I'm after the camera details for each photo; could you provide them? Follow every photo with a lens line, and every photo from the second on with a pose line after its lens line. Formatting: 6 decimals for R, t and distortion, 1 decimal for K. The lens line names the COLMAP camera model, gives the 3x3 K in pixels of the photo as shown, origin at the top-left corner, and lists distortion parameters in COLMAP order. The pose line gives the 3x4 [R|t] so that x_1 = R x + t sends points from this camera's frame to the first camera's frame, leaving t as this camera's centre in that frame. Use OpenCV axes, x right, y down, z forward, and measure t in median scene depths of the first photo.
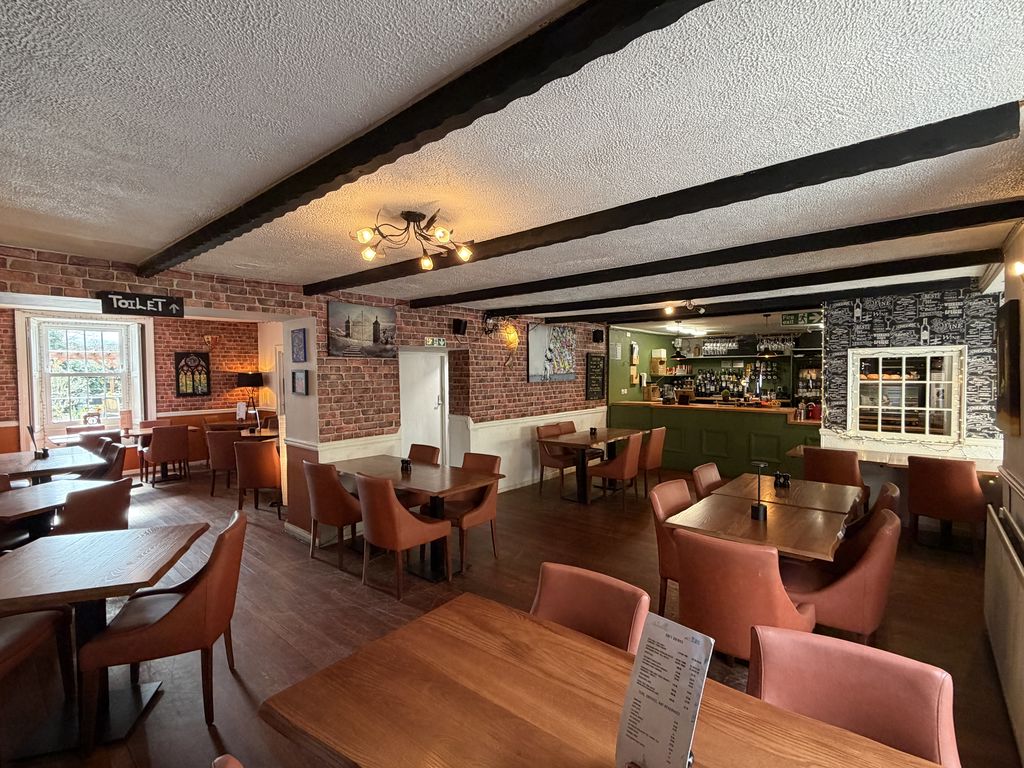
lens RADIAL K [[470.5, 0, 512.3], [0, 470.5, 386.0], [0, 0, 1]] dist [-0.000356, -0.000910]
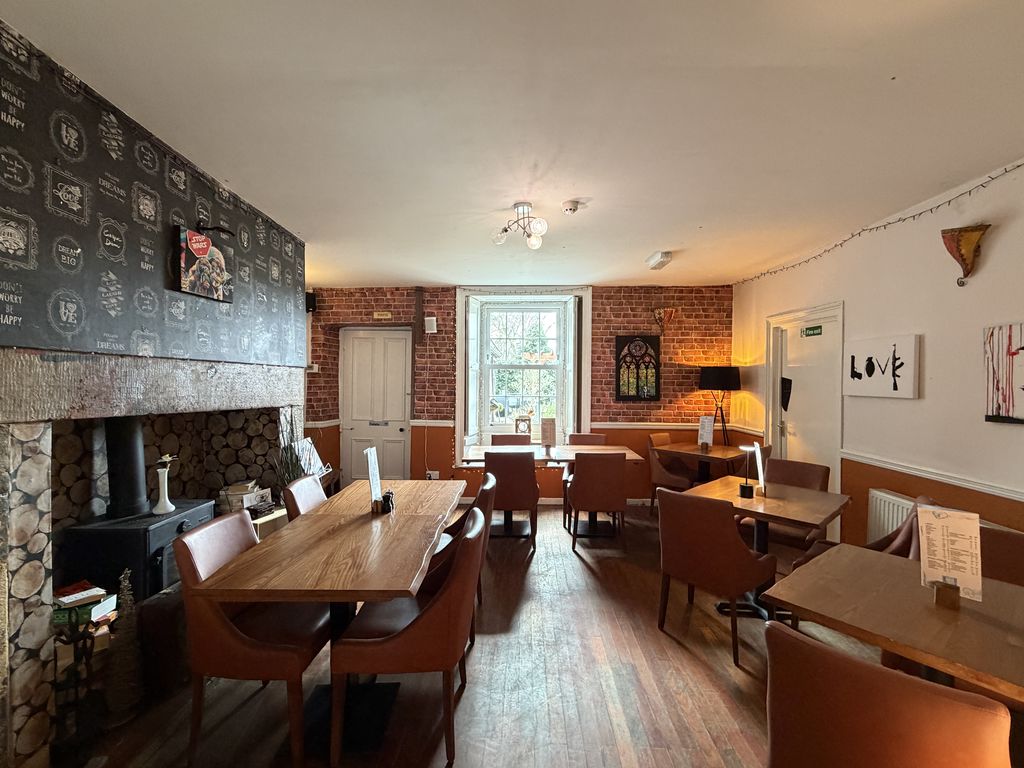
lens RADIAL K [[453.3, 0, 512.9], [0, 453.3, 380.8], [0, 0, 1]] dist [-0.003394, 0.000900]
pose [[0.643506, 0.021681, -0.765134, -0.307704], [-0.036866, 0.999317, -0.002689, 0.001617], [0.764553, 0.029938, 0.643865, 0.461603]]
